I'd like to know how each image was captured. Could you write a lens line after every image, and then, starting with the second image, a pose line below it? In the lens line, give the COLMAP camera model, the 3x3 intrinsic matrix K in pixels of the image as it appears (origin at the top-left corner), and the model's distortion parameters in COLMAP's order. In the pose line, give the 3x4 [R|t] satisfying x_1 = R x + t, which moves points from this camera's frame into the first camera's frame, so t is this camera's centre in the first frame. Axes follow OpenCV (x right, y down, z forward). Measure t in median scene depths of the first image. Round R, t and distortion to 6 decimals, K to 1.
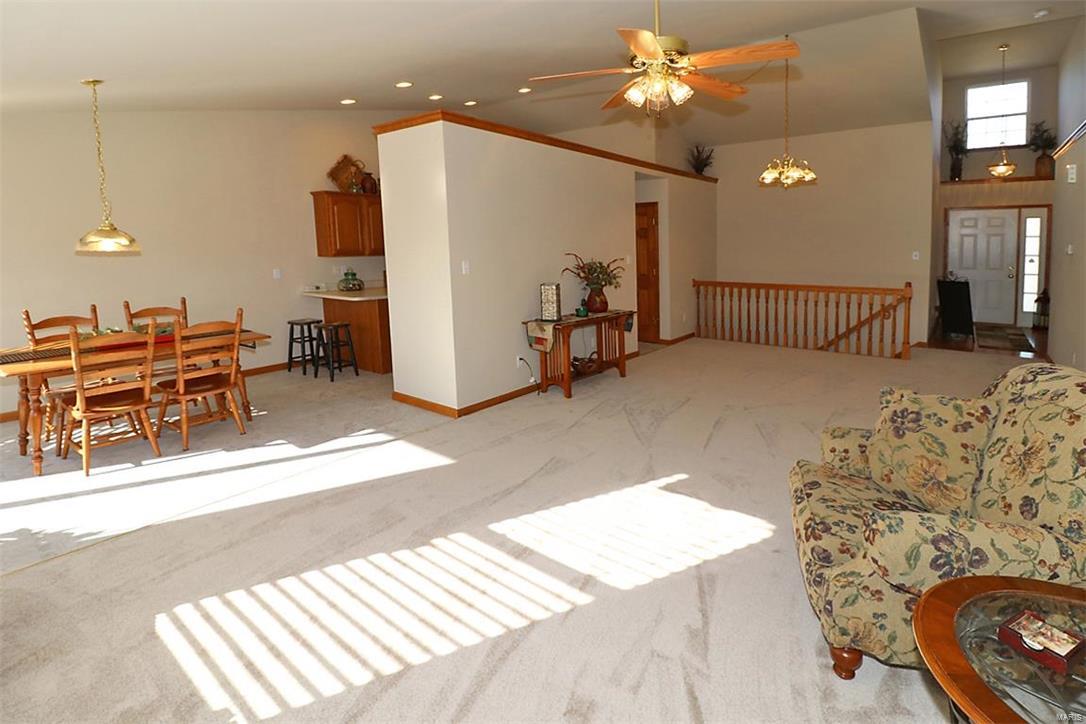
lens RADIAL K [[530.7, 0, 542.3], [0, 530.7, 292.4], [0, 0, 1]] dist [0.025726, -0.026388]
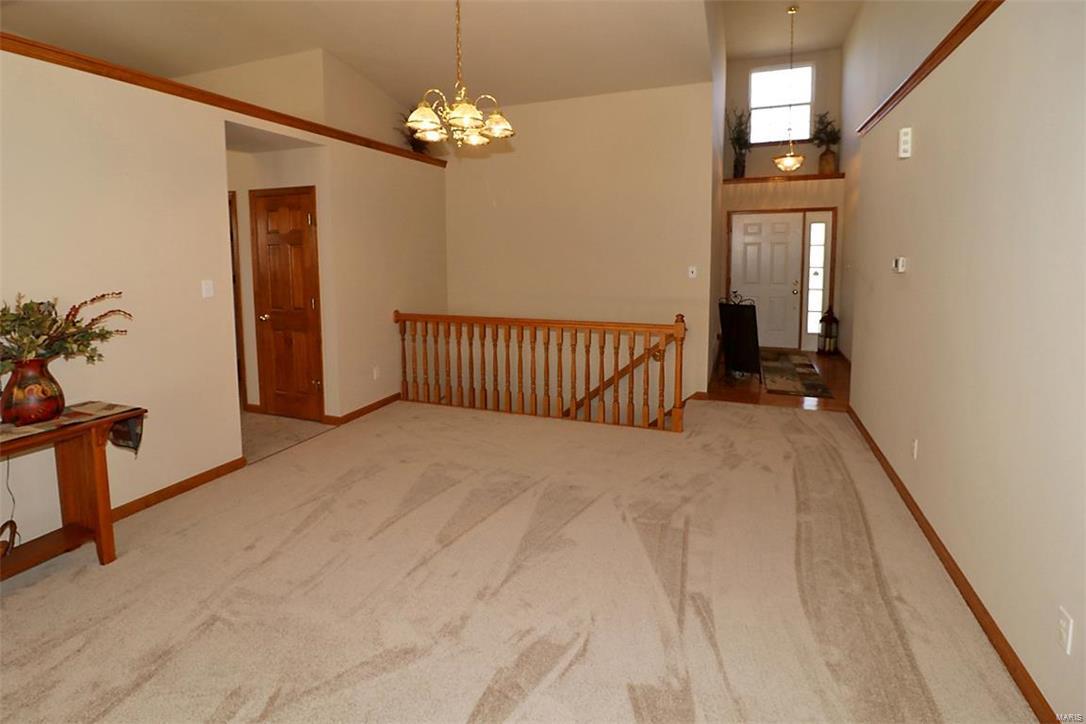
lens RADIAL K [[541.2, 0, 511.9], [0, 541.2, 336.8], [0, 0, 1]] dist [0.002623, 0.000425]
pose [[0.964359, -0.044054, 0.260906, 0.219654], [0.027848, 0.997464, 0.065493, -0.029223], [-0.263129, -0.055893, 0.963140, 0.290120]]
